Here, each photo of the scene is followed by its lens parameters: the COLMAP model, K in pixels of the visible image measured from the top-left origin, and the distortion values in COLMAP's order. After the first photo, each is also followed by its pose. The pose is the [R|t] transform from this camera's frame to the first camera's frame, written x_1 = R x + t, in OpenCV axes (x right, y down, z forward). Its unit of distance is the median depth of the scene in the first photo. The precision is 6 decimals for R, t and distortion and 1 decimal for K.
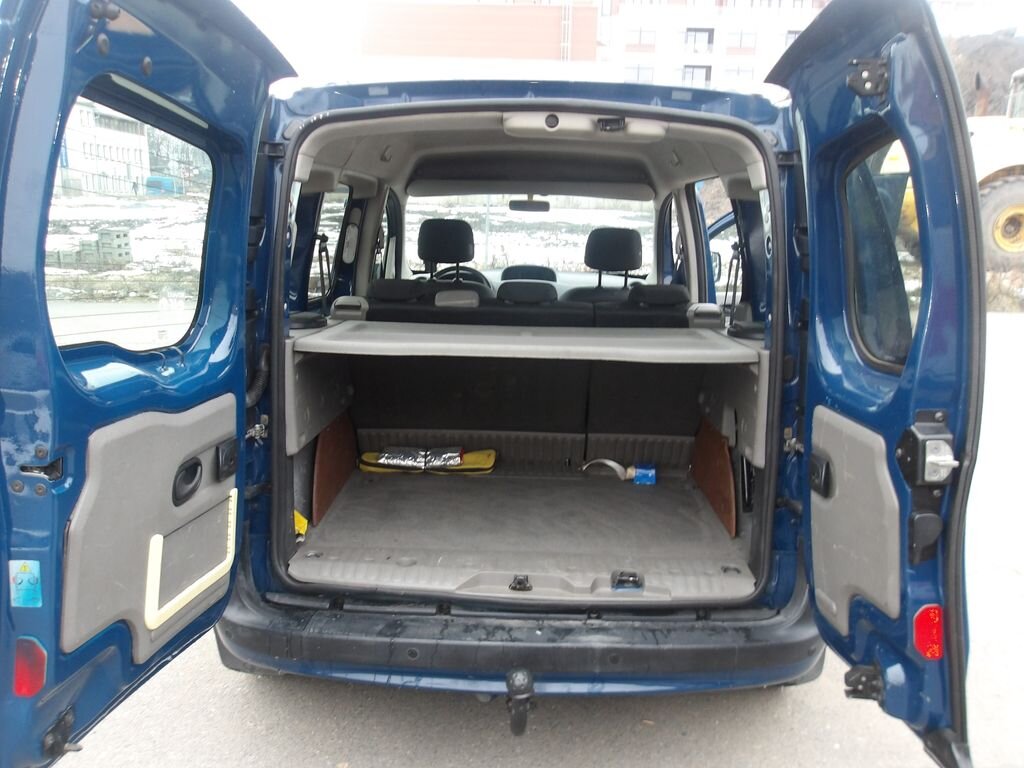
lens RADIAL K [[890.9, 0, 514.4], [0, 890.9, 391.4], [0, 0, 1]] dist [0.001707, 0.012180]
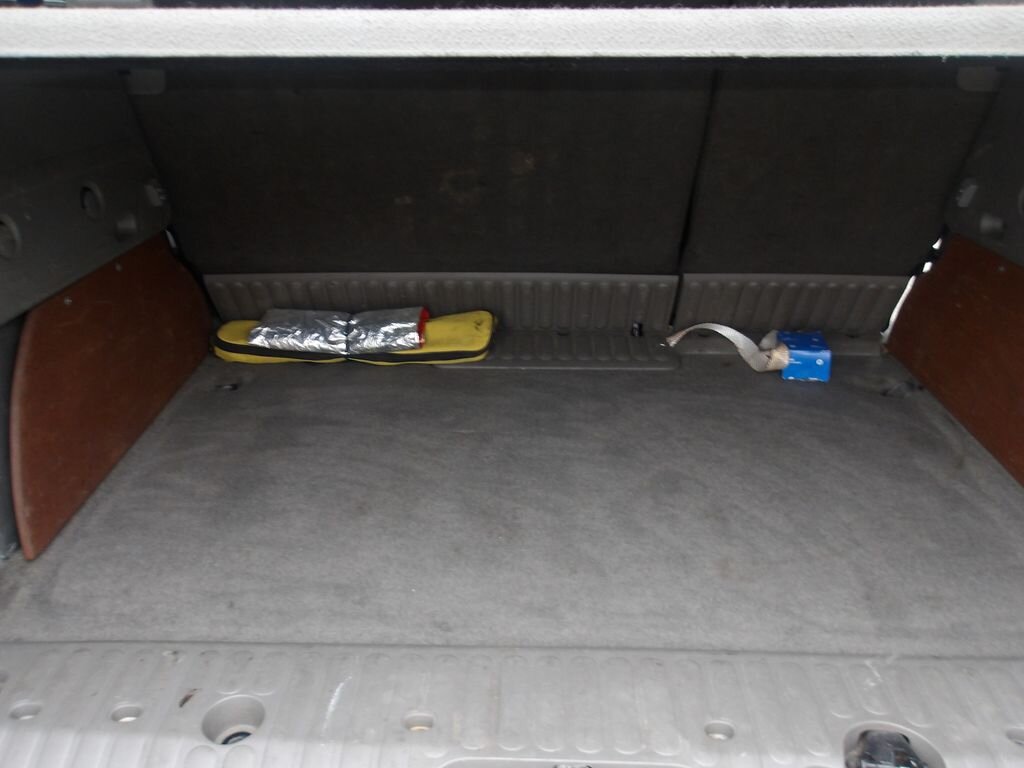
lens RADIAL K [[890.9, 0, 508.1], [0, 890.9, 387.3], [0, 0, 1]] dist [0.001707, 0.012180]
pose [[0.999688, -0.021379, -0.012880, -0.006984], [0.023780, 0.972577, 0.231362, -0.006477], [0.007581, -0.231597, 0.972782, 0.520983]]
